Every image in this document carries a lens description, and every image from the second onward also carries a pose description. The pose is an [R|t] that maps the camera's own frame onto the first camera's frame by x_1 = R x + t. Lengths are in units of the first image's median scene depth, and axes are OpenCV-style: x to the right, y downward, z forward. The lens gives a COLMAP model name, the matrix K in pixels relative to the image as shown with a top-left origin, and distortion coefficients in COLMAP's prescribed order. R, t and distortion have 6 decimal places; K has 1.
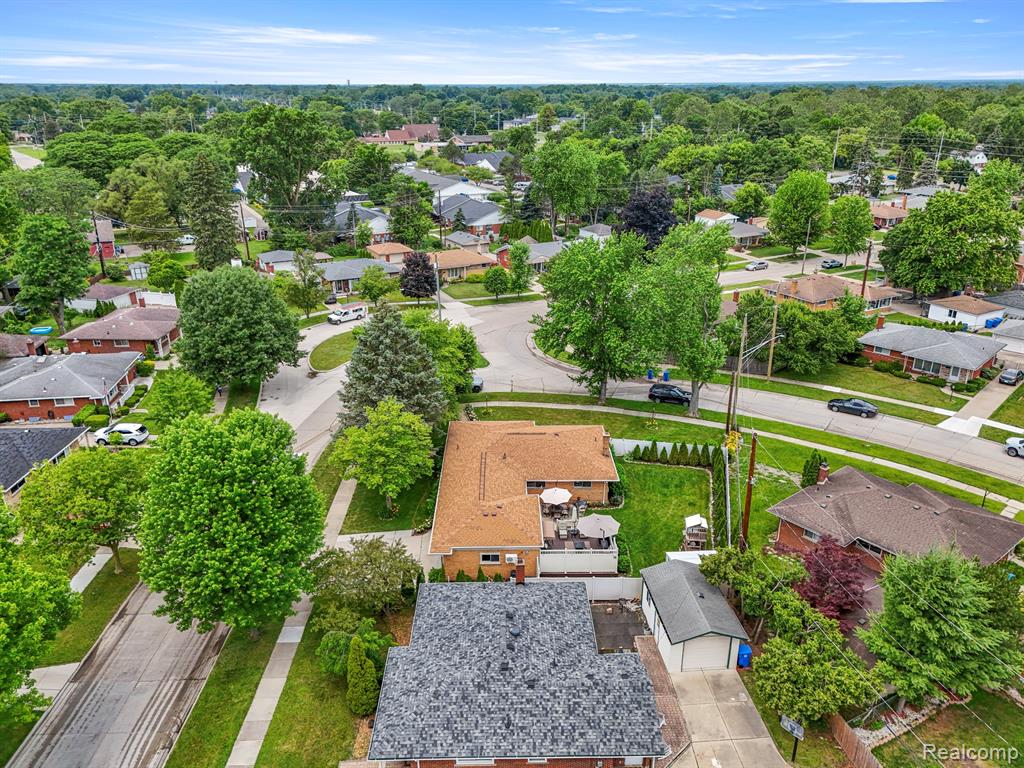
lens RADIAL K [[754.3, 0, 509.4], [0, 754.3, 383.1], [0, 0, 1]] dist [0.071489, -0.063428]
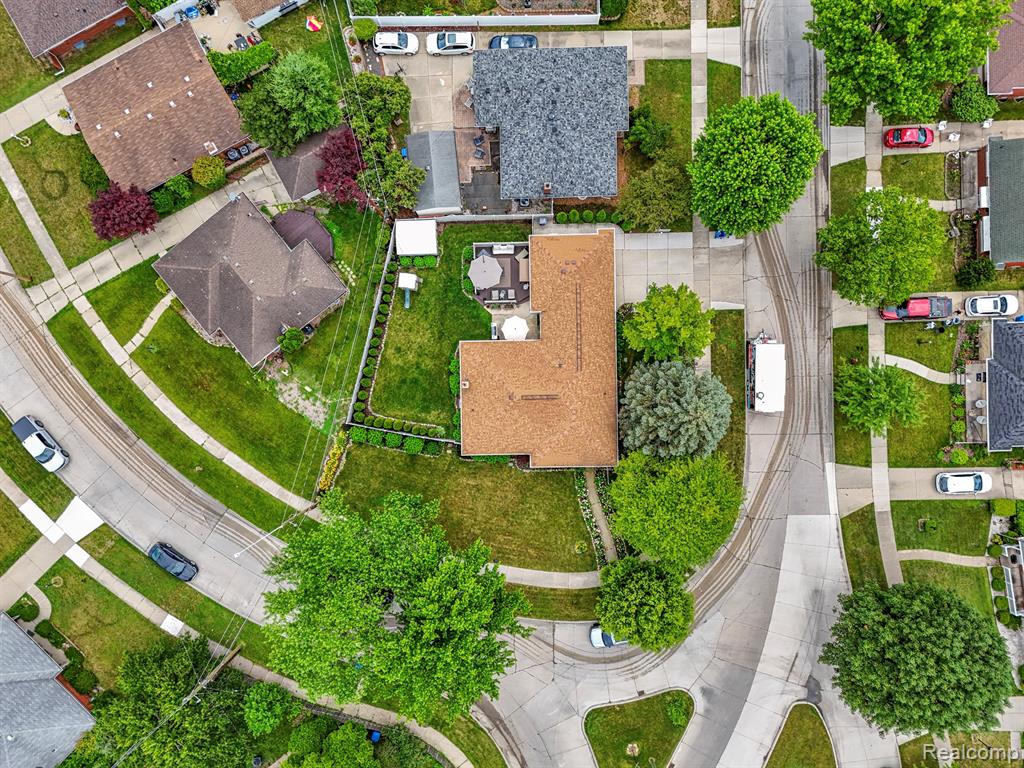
lens RADIAL K [[754.3, 0, 509.4], [0, 754.3, 383.1], [0, 0, 1]] dist [0.071489, -0.063428]
pose [[-0.999713, 0.009415, 0.022034, 0.033777], [0.017010, -0.368787, 0.929358, -0.741342], [0.016876, 0.929466, 0.368521, 0.494753]]
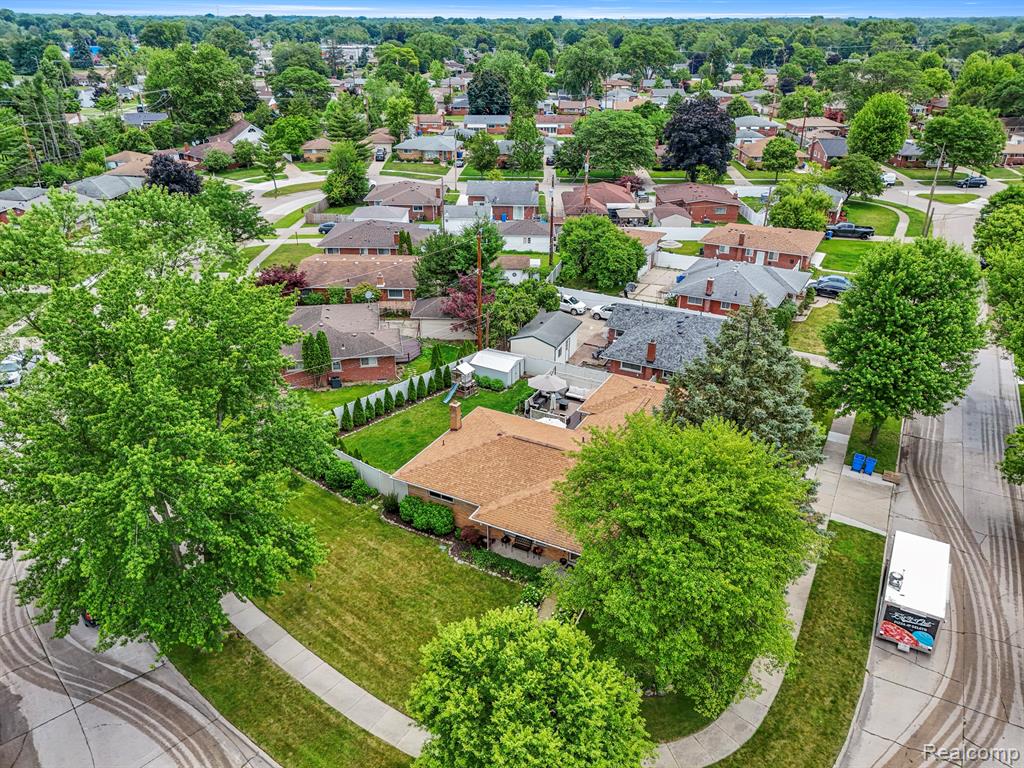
lens RADIAL K [[754.3, 0, 509.4], [0, 754.3, 383.1], [0, 0, 1]] dist [0.071489, -0.063428]
pose [[-0.877332, -0.206619, 0.433124, -0.208277], [0.174990, 0.702669, 0.689663, -0.385795], [-0.446840, 0.680855, -0.580318, 1.146854]]
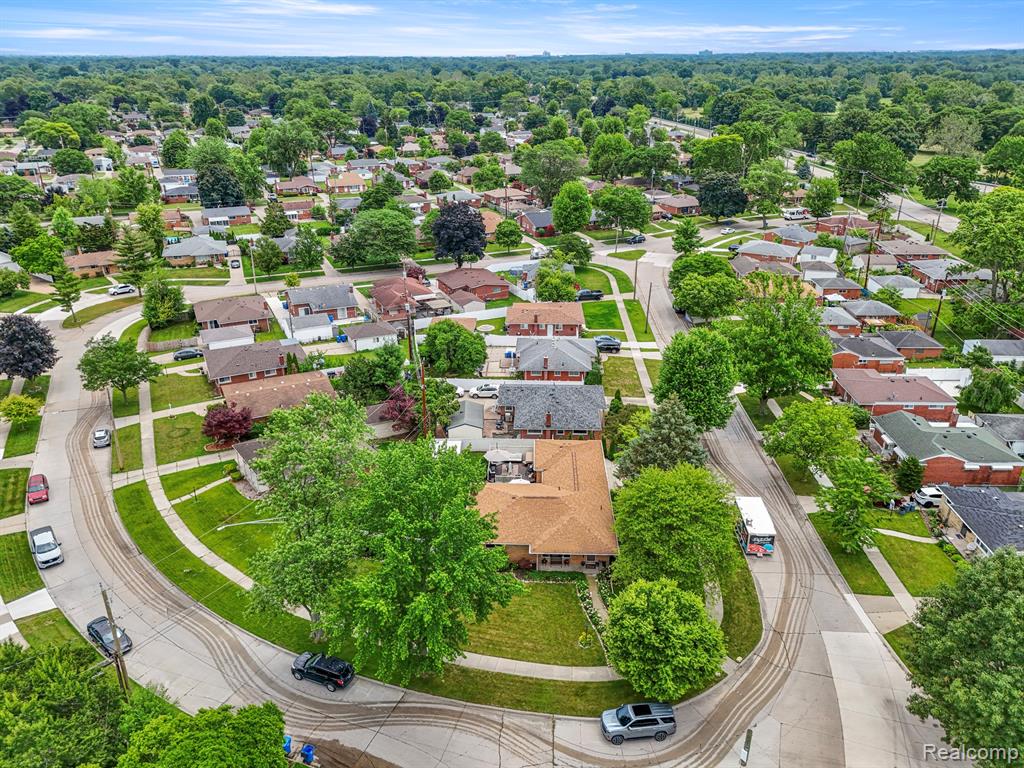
lens RADIAL K [[754.3, 0, 509.4], [0, 754.3, 383.1], [0, 0, 1]] dist [0.071489, -0.063428]
pose [[-0.998842, -0.010578, 0.046935, 0.013822], [0.025589, 0.709318, 0.704424, -0.705799], [-0.040743, 0.704809, -0.708226, 1.393398]]
